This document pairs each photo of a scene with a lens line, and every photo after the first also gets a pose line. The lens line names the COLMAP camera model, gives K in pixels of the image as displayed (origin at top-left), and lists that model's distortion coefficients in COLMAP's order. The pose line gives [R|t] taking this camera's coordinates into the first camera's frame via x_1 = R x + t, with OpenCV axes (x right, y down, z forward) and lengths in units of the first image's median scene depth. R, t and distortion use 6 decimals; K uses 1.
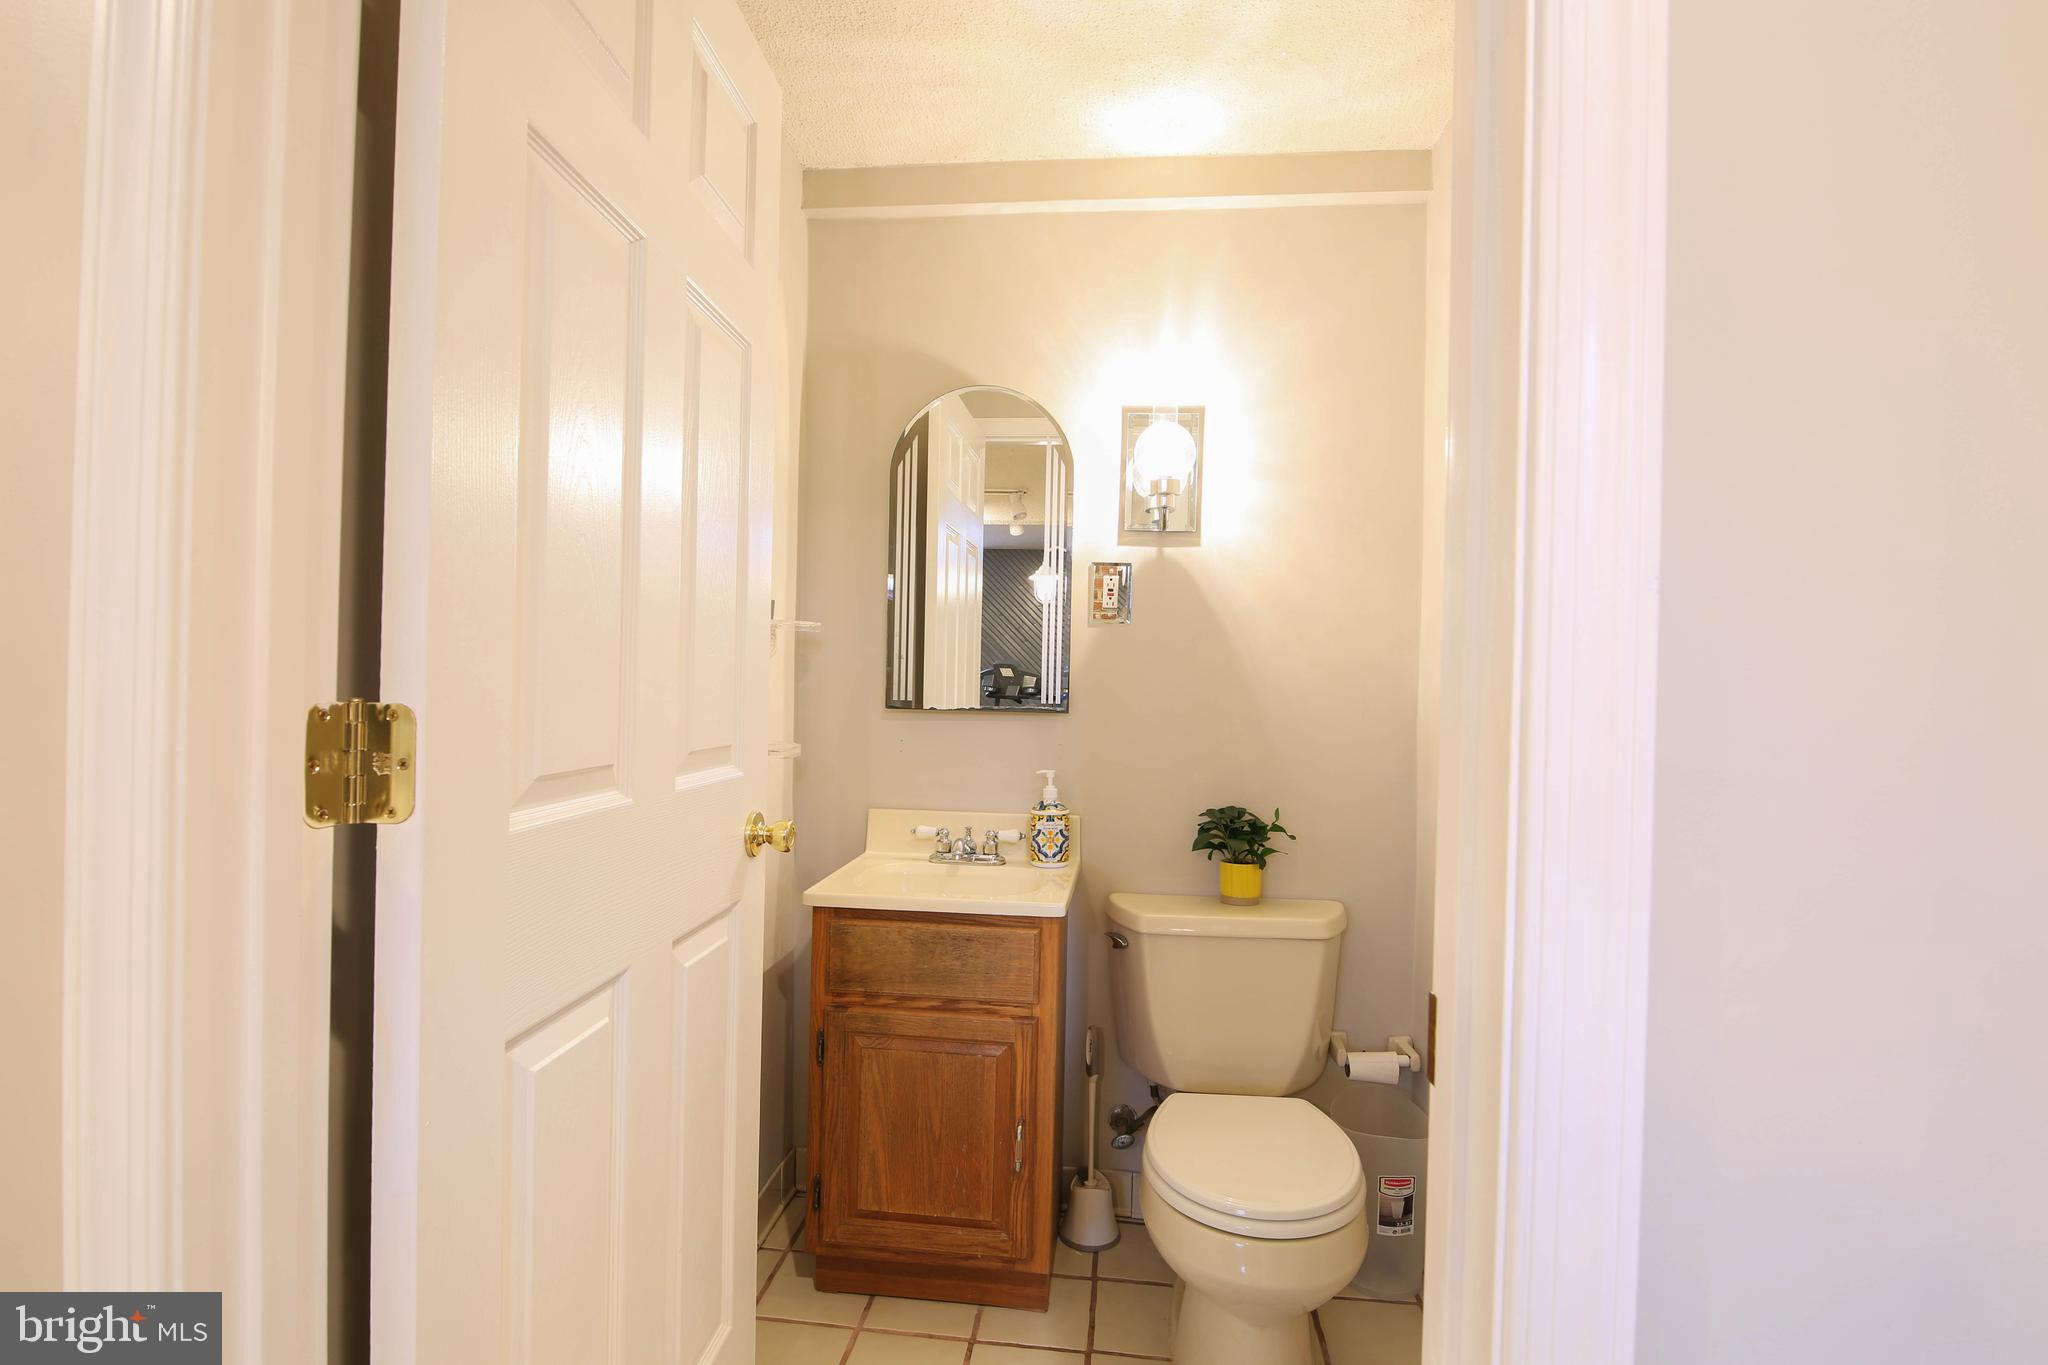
lens RADIAL K [[977.4, 0, 1024.0], [0, 977.4, 682.5], [0, 0, 1]] dist [0.000447, 0.000020]
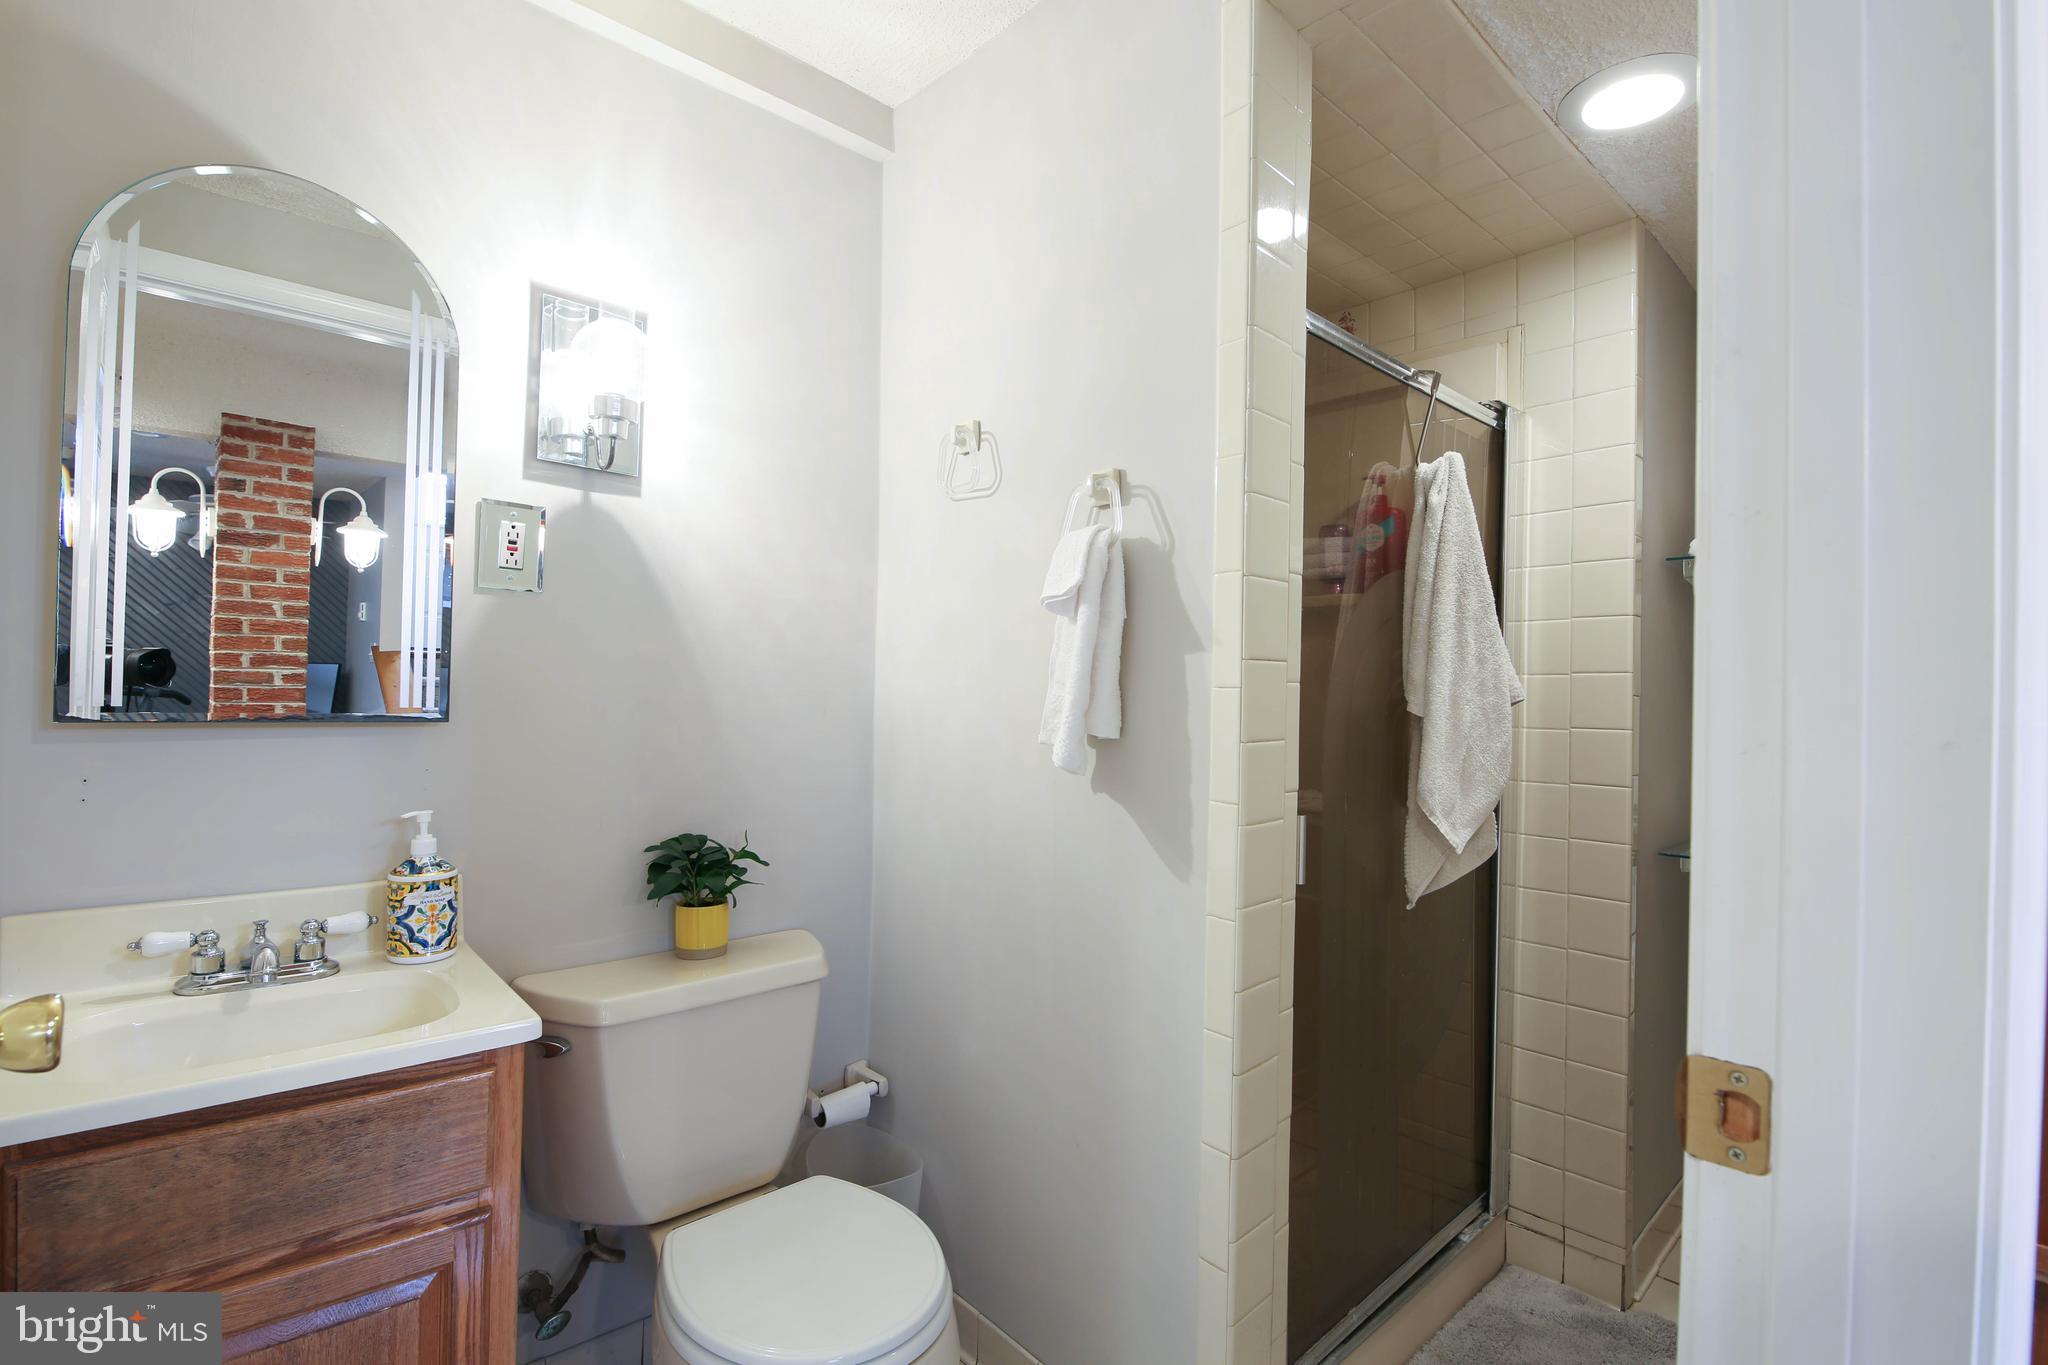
lens RADIAL K [[970.4, 0, 1024.0], [0, 970.4, 682.5], [0, 0, 1]] dist [0.000927, -0.009912]
pose [[0.661539, -0.000526, 0.749910, -0.198275], [-0.008106, 0.999936, 0.007852, -0.003618], [-0.749867, -0.011273, 0.661493, 0.288503]]
